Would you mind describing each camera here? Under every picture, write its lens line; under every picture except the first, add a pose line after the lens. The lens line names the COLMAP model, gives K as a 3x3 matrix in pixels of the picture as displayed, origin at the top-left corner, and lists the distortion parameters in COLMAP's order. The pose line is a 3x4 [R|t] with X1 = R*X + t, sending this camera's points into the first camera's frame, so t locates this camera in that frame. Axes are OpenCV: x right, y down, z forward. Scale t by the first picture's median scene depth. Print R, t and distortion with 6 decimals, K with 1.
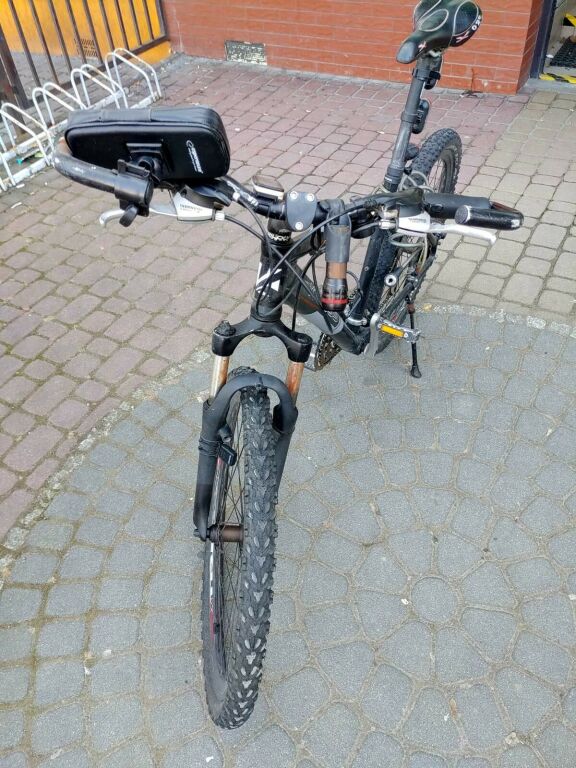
lens RADIAL K [[593.3, 0, 288.0], [0, 593.3, 384.0], [0, 0, 1]] dist [0.007738, 0.043459]
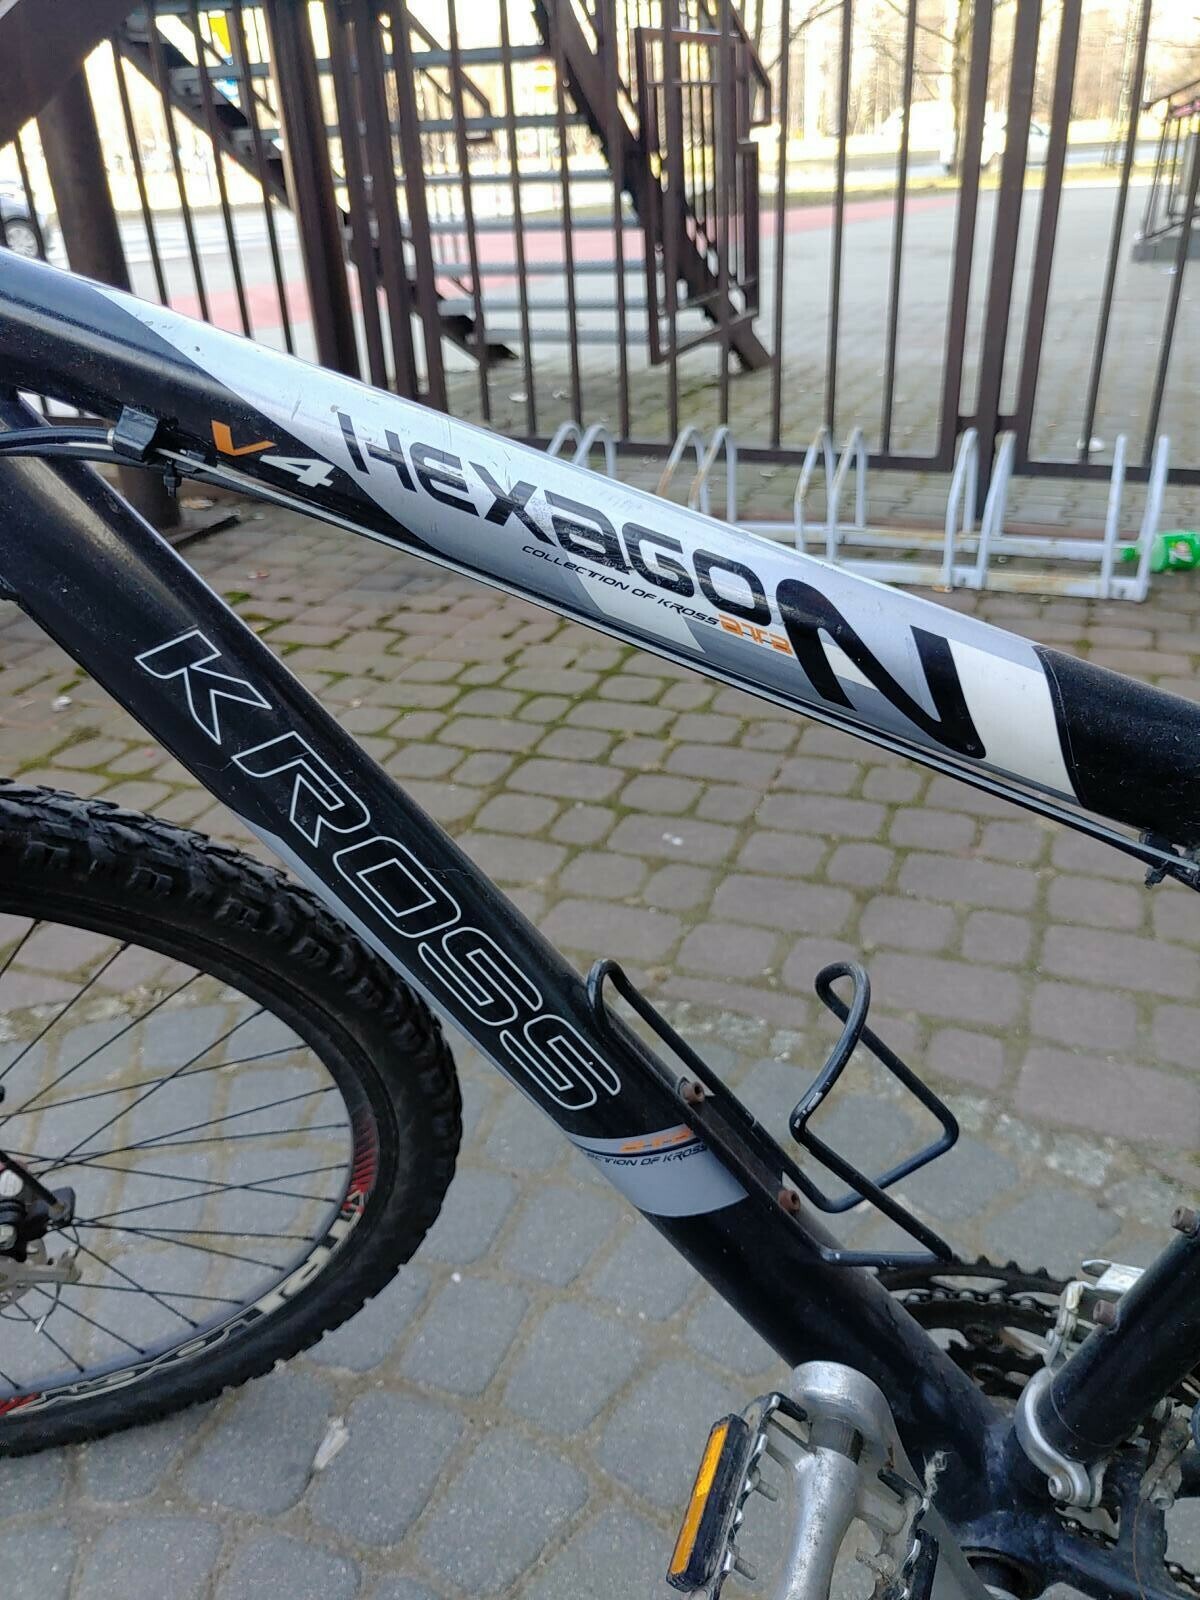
lens RADIAL K [[1281.6, 0, 600.4], [0, 1281.6, 808.6], [0, 0, 1]] dist [0.008454, -0.005045]
pose [[0.152446, 0.525202, -0.837211, 0.268512], [-0.683053, 0.668223, 0.294817, -0.205505], [0.714283, 0.526916, 0.460609, 0.553415]]
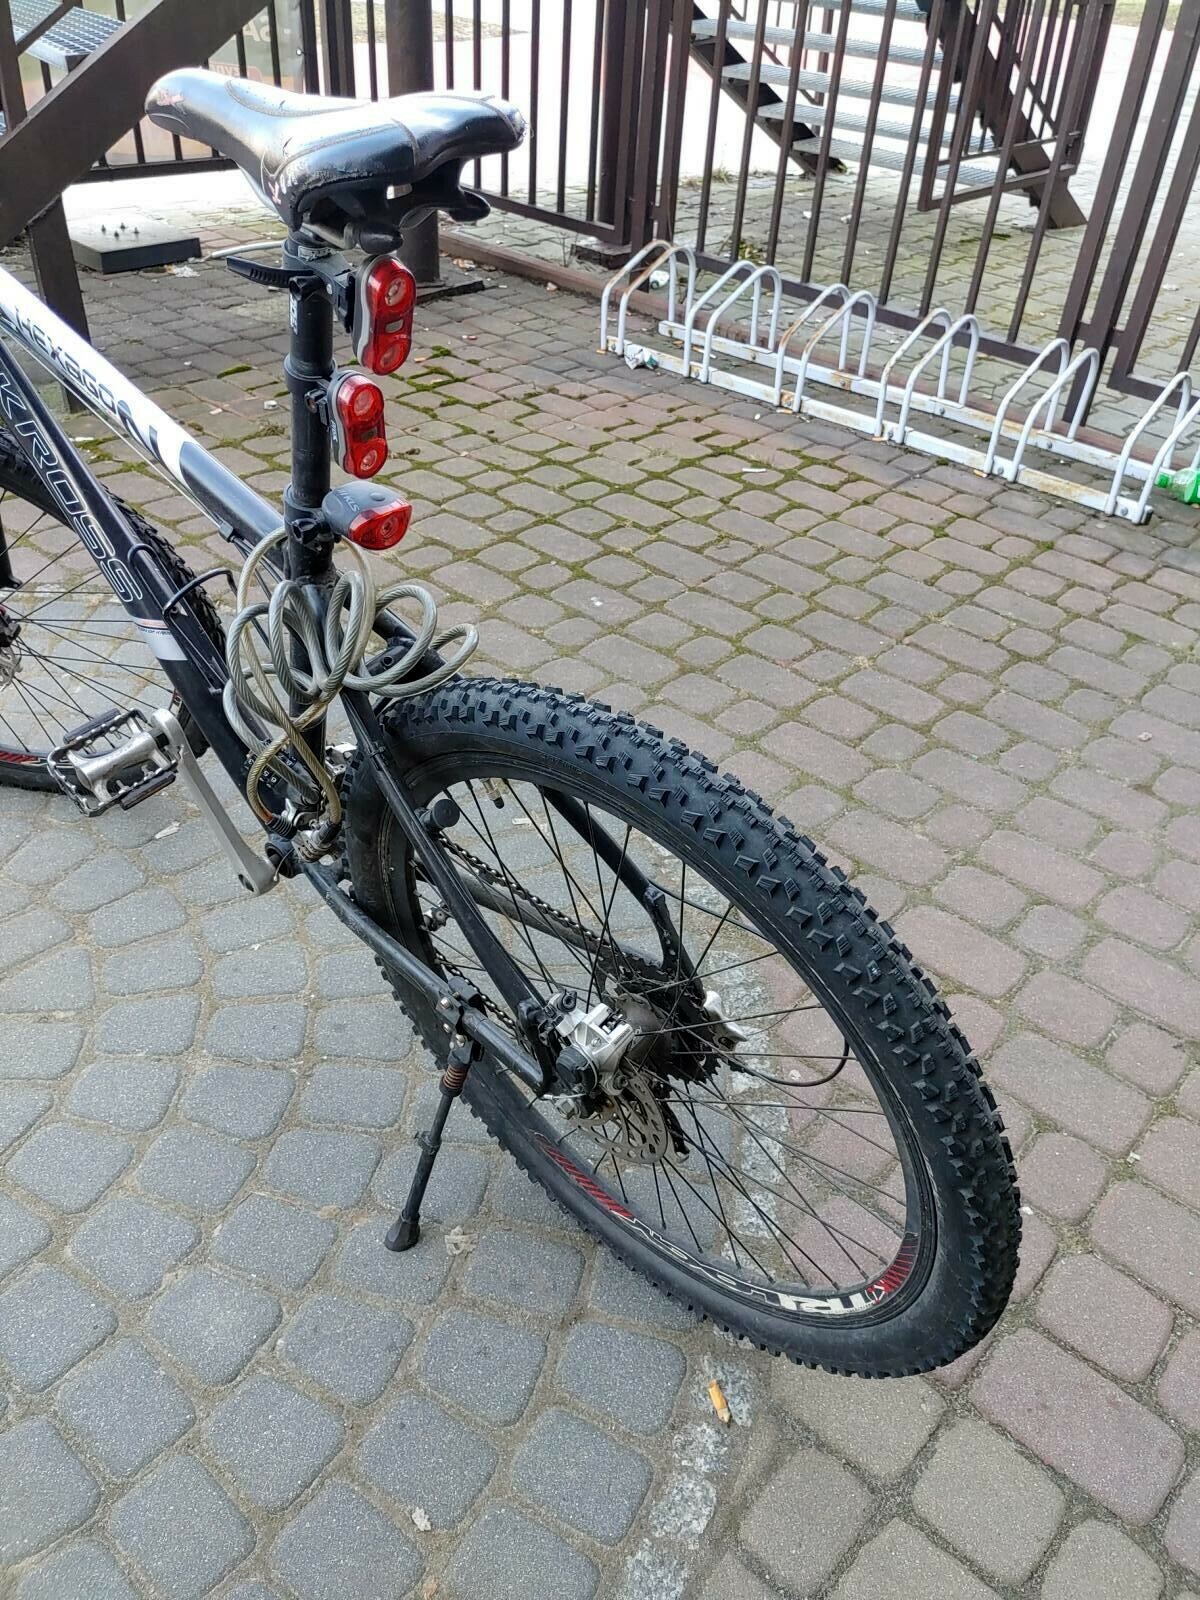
lens RADIAL K [[1236.0, 0, 600.0], [0, 1236.0, 800.0], [0, 0, 1]] dist [0.007738, 0.043459]
pose [[-0.205839, 0.644513, -0.736365, 0.562938], [-0.728364, 0.401633, 0.555137, -0.586601], [0.653542, 0.650610, 0.386768, 0.698275]]
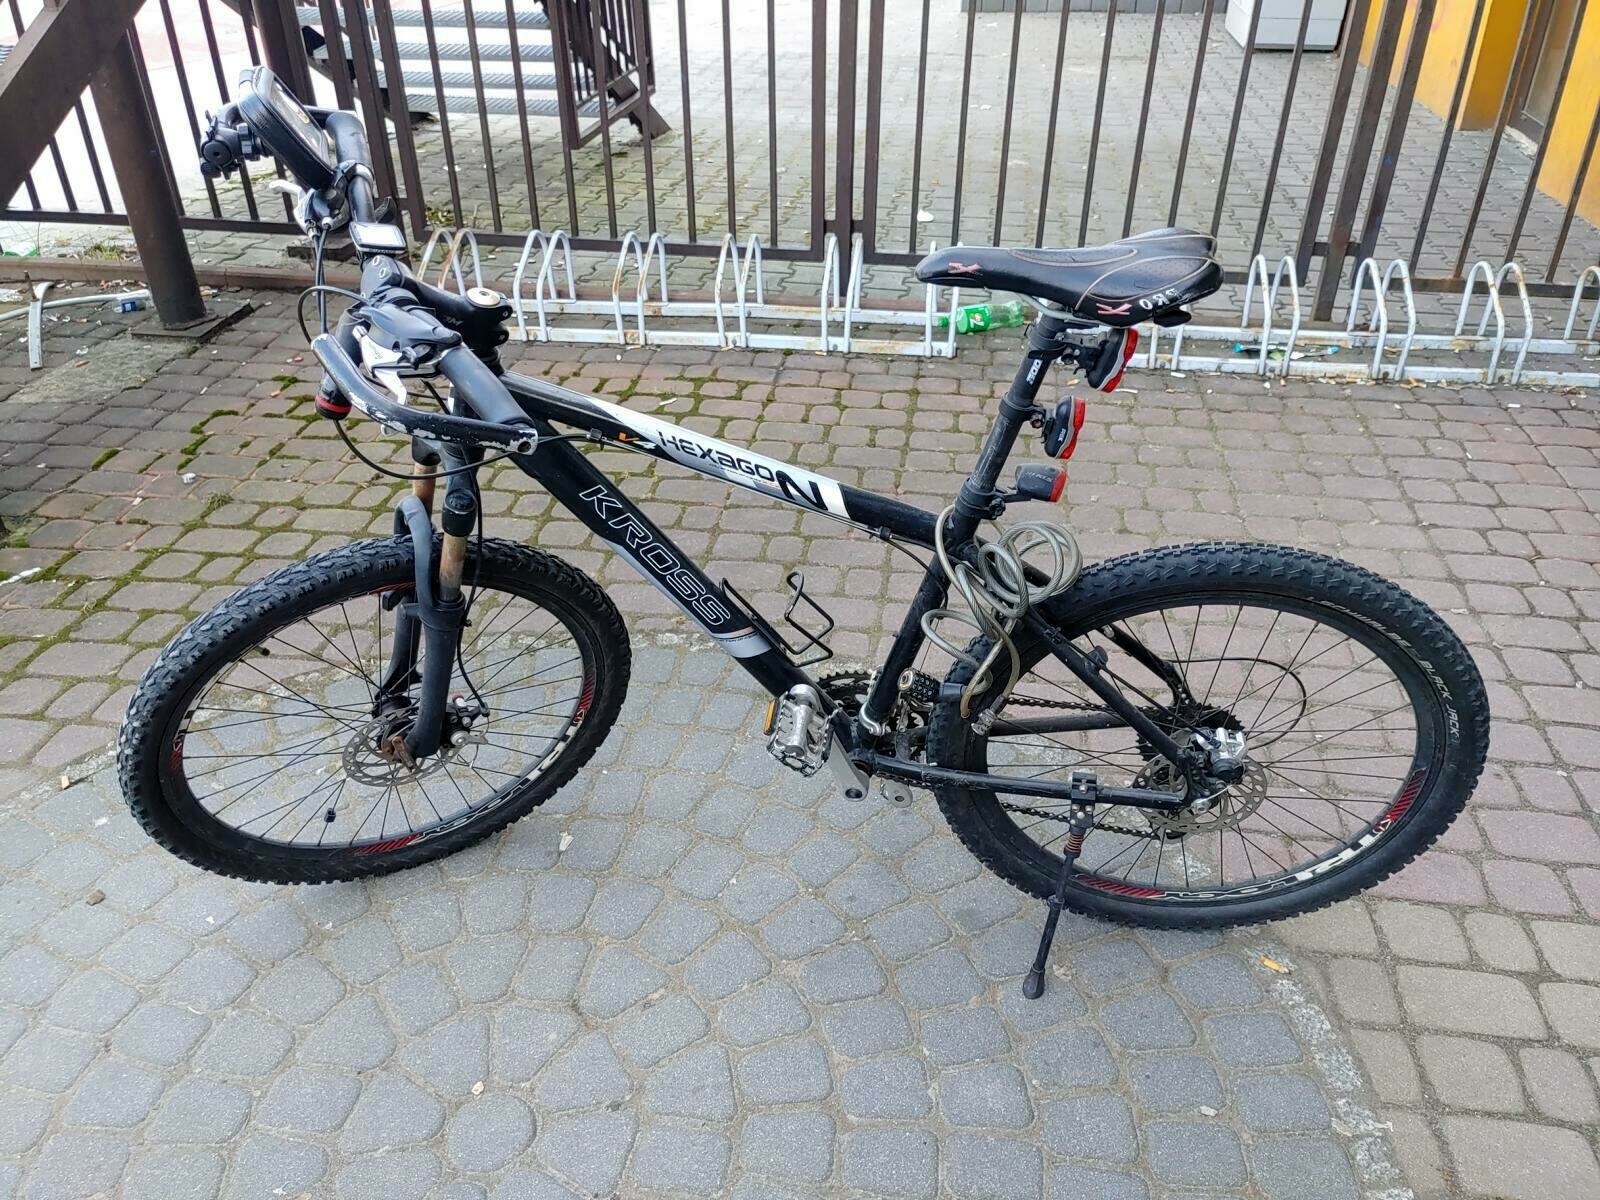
lens RADIAL K [[1236.0, 0, 799.2], [0, 1236.0, 643.4], [0, 0, 1]] dist [0.007738, 0.043459]
pose [[0.375609, 0.584280, -0.719399, 0.691842], [-0.680535, 0.700809, 0.213864, -0.284836], [0.629118, 0.409247, 0.660853, 0.205992]]
